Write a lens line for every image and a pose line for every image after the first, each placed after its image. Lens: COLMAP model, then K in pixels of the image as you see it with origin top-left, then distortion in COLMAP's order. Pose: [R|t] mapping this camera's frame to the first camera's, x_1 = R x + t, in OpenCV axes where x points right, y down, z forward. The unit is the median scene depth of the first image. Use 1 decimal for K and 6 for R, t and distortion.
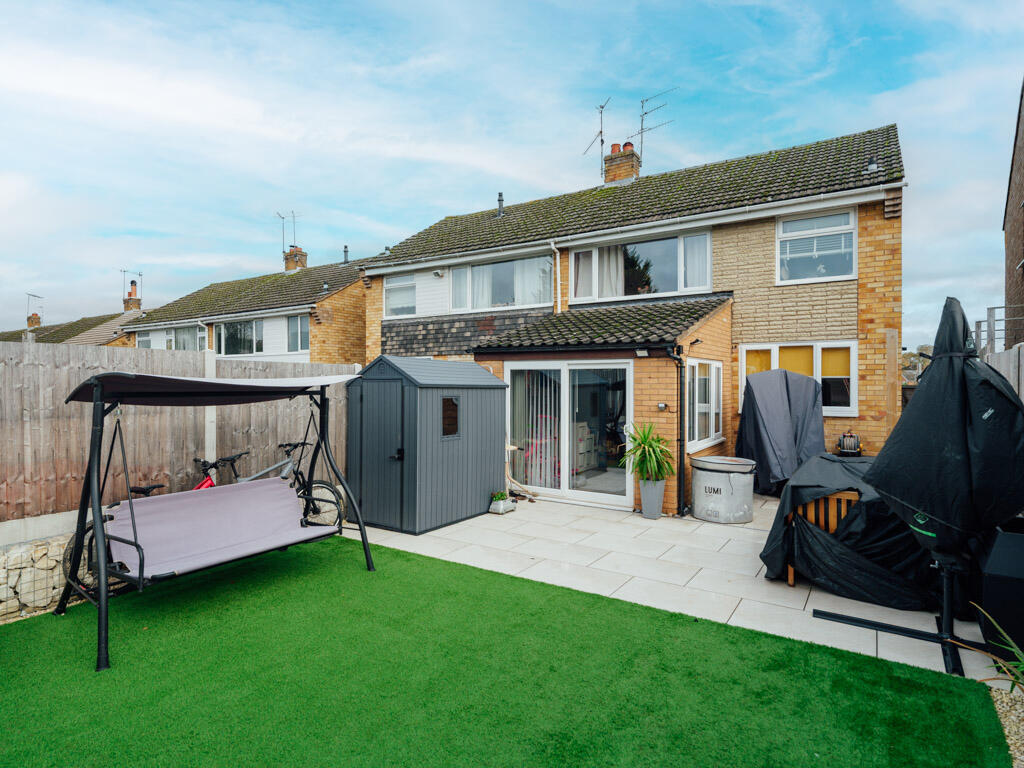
lens RADIAL K [[555.7, 0, 505.6], [0, 555.7, 385.9], [0, 0, 1]] dist [0.010566, -0.007807]
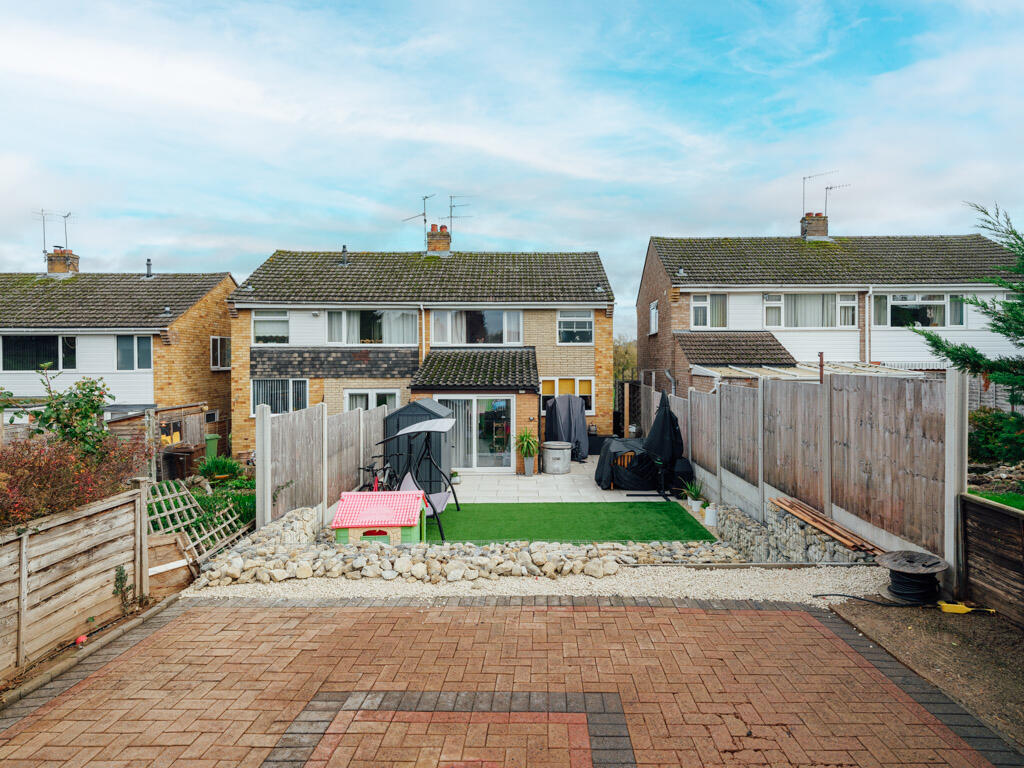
lens RADIAL K [[555.7, 0, 518.4], [0, 555.7, 373.1], [0, 0, 1]] dist [0.010566, -0.007807]
pose [[0.834350, -0.015265, 0.551023, -0.512225], [0.010039, 0.999872, 0.012497, -0.091402], [-0.551143, -0.004895, 0.834396, -0.372896]]
